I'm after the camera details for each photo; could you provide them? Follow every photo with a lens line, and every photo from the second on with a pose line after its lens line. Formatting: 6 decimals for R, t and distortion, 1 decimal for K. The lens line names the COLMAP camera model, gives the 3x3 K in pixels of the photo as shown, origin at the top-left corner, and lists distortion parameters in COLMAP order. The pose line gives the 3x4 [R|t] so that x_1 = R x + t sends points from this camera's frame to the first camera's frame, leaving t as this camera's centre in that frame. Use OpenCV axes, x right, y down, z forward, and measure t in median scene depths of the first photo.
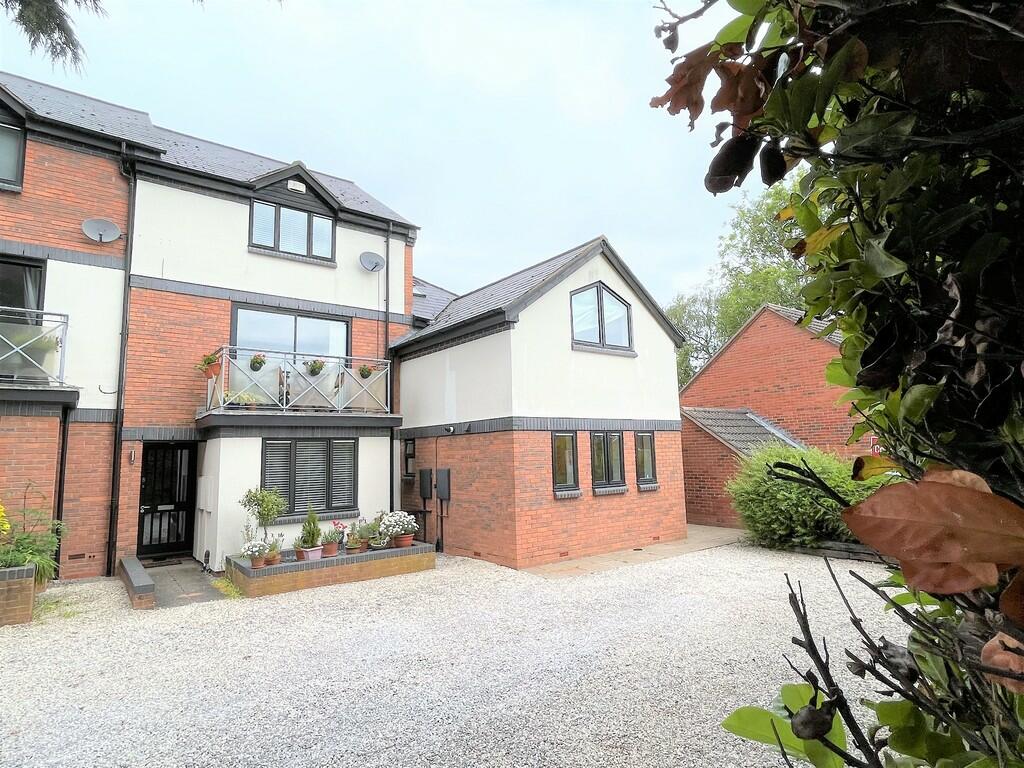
lens RADIAL K [[557.8, 0, 512.0], [0, 557.8, 384.0], [0, 0, 1]] dist [-0.026649, -0.000527]
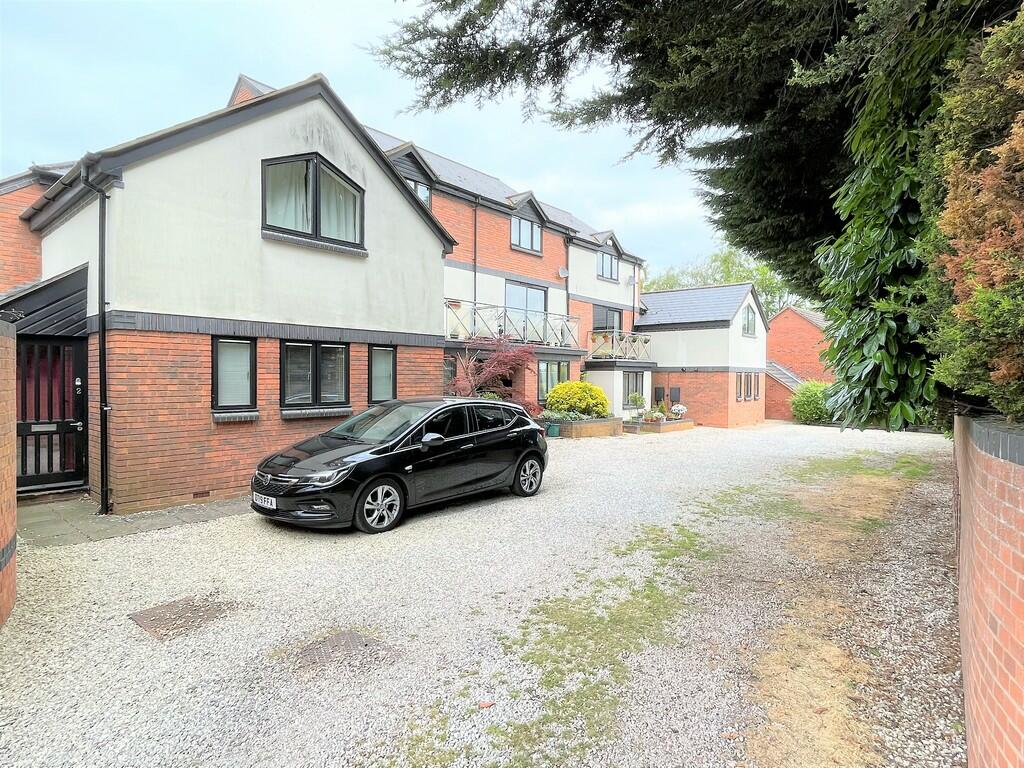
lens RADIAL K [[577.3, 0, 512.0], [0, 577.3, 384.0], [0, 0, 1]] dist [-0.027311, -0.000035]
pose [[0.979804, 0.026953, 0.198135, -1.246172], [-0.052071, 0.991080, 0.122677, -0.104879], [-0.193061, -0.130517, 0.972467, -1.089075]]
